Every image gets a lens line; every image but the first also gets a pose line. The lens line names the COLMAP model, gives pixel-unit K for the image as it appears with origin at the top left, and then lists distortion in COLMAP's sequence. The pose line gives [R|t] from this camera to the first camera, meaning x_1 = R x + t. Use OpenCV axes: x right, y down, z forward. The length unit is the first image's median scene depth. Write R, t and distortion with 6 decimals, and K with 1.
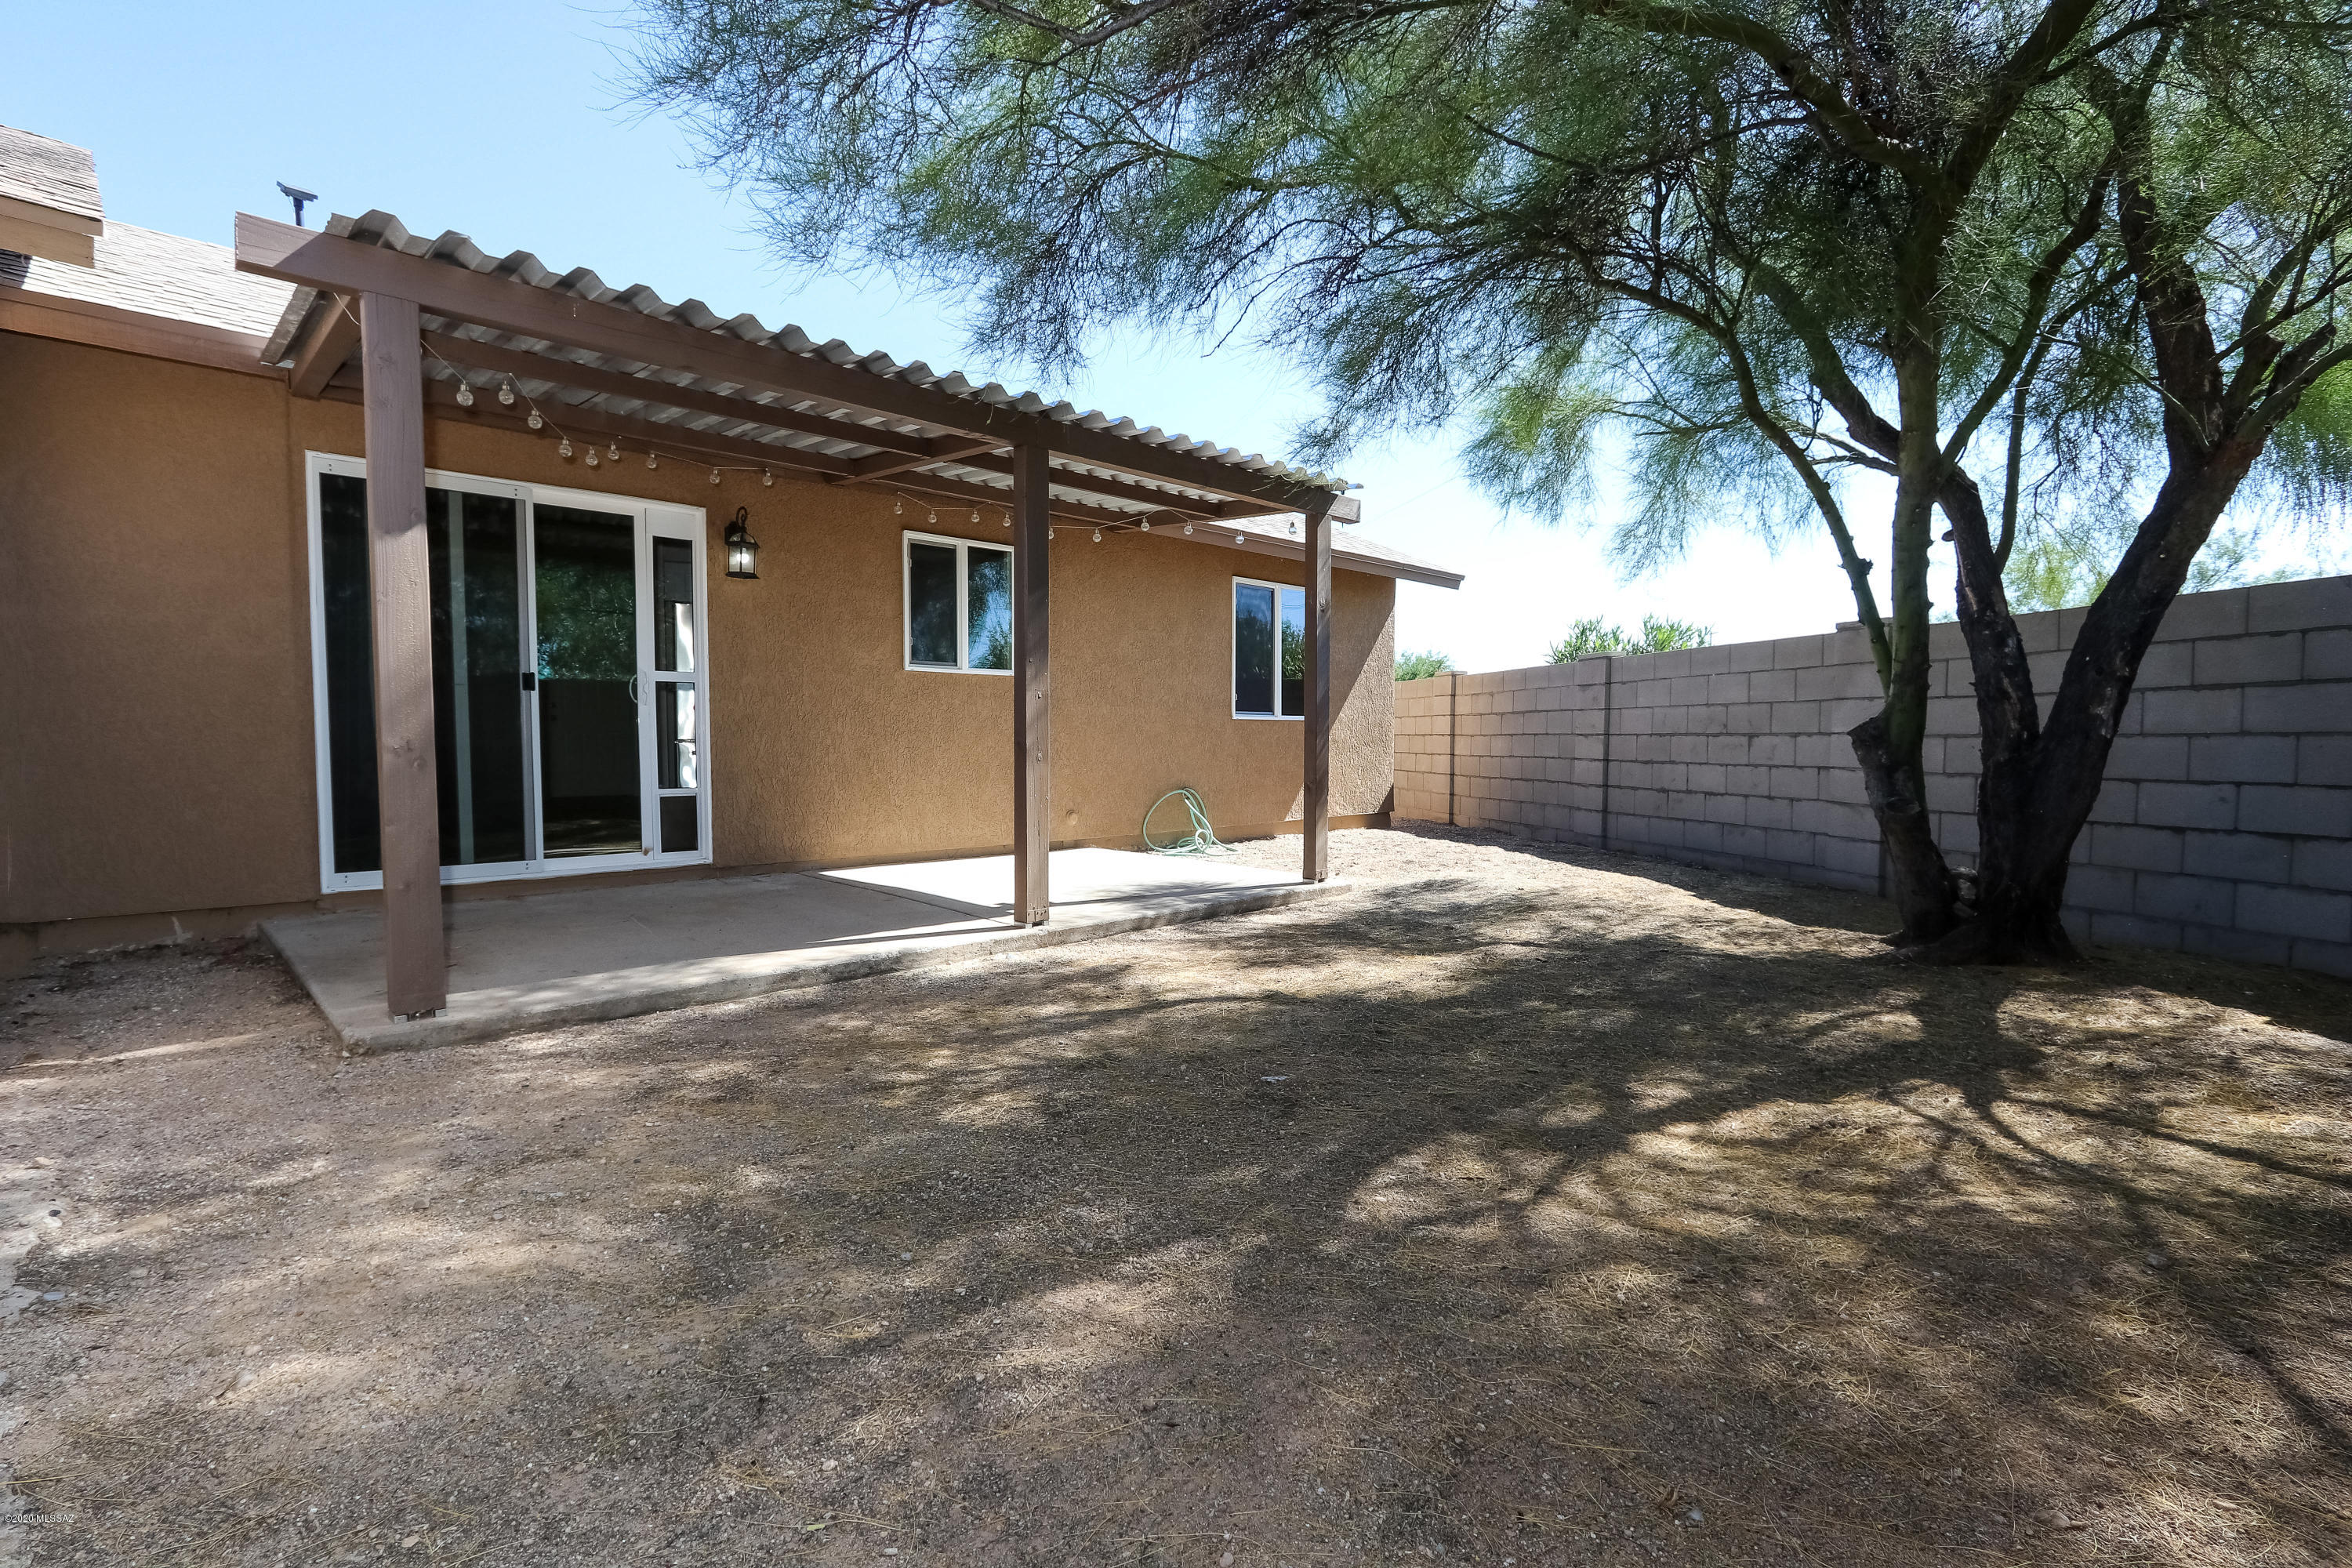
lens RADIAL K [[1093.9, 0, 1125.9], [0, 1093.9, 785.5], [0, 0, 1]] dist [-0.022358, 0.009712]
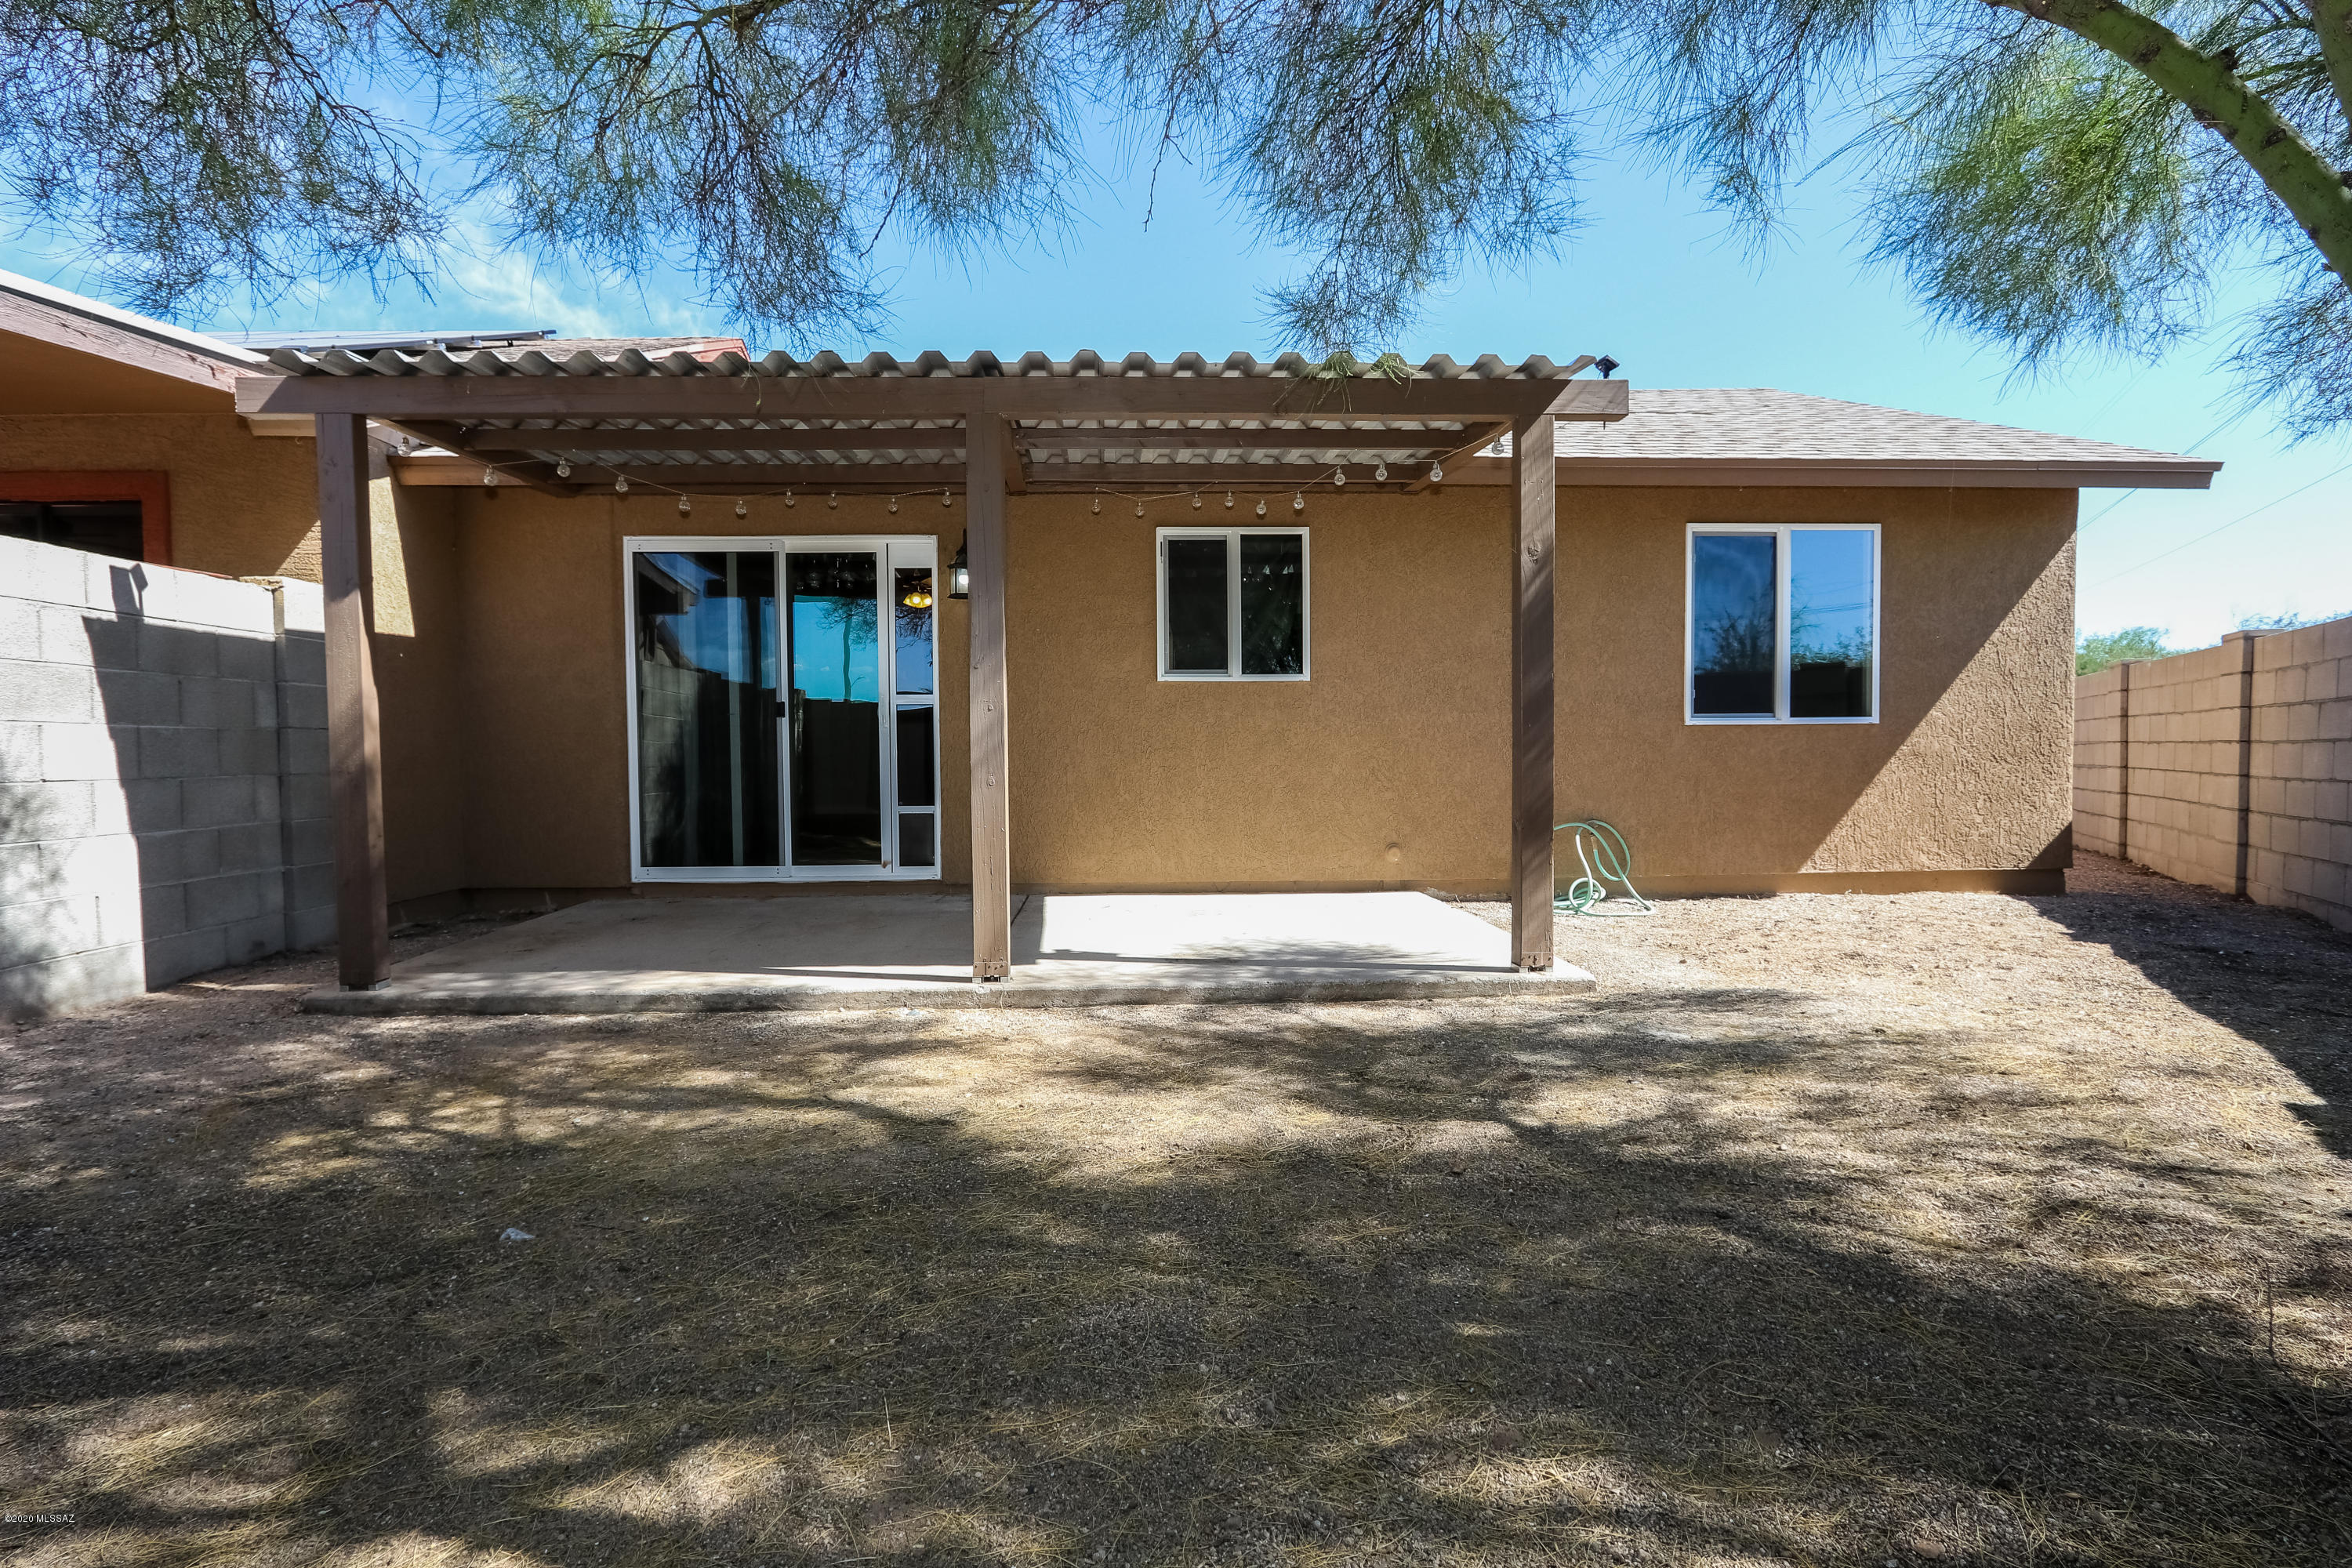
lens RADIAL K [[1093.9, 0, 1150.2], [0, 1093.9, 788.2], [0, 0, 1]] dist [-0.022358, 0.009712]
pose [[0.752722, 0.012343, -0.658223, 0.458259], [-0.020161, 0.999787, -0.004308, -0.014664], [0.658030, 0.016513, 0.752811, 0.365034]]
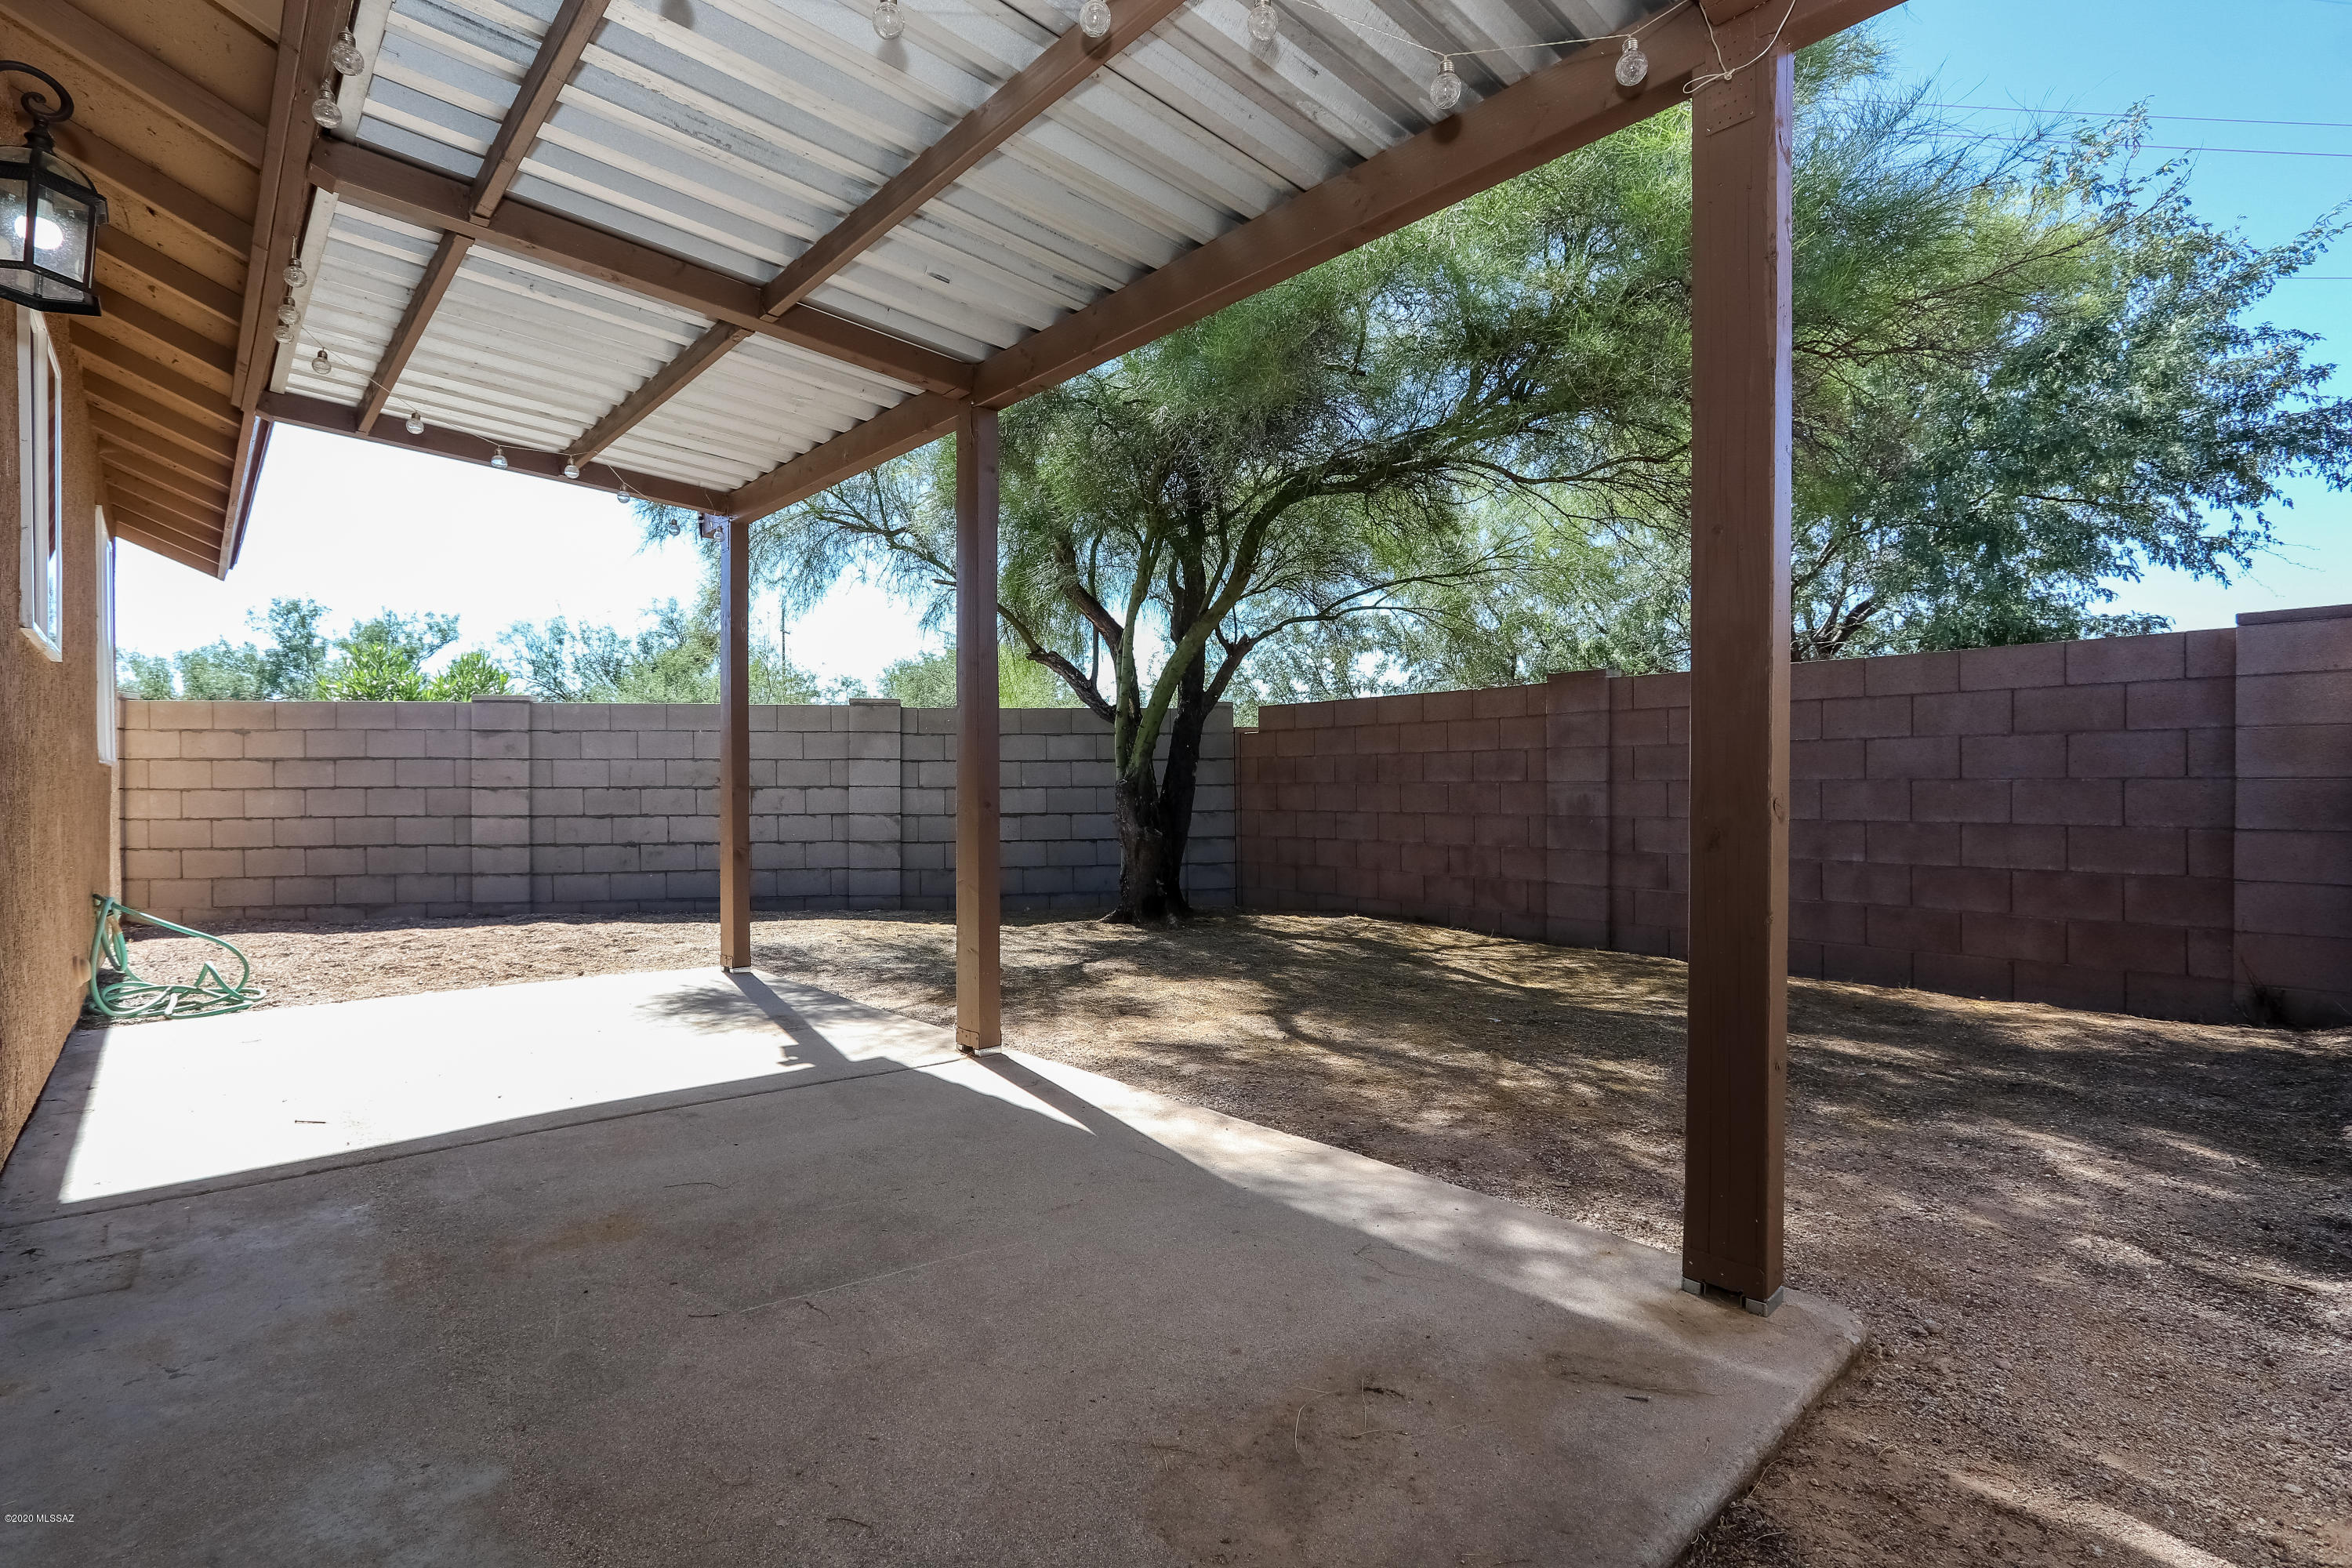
lens RADIAL K [[1093.9, 0, 1174.8], [0, 1093.9, 788.5], [0, 0, 1]] dist [-0.022358, 0.009712]
pose [[0.003759, -0.004783, 0.999981, -0.681114], [0.046841, 0.998892, 0.004602, -0.038488], [-0.998895, 0.046823, 0.003979, 0.711067]]
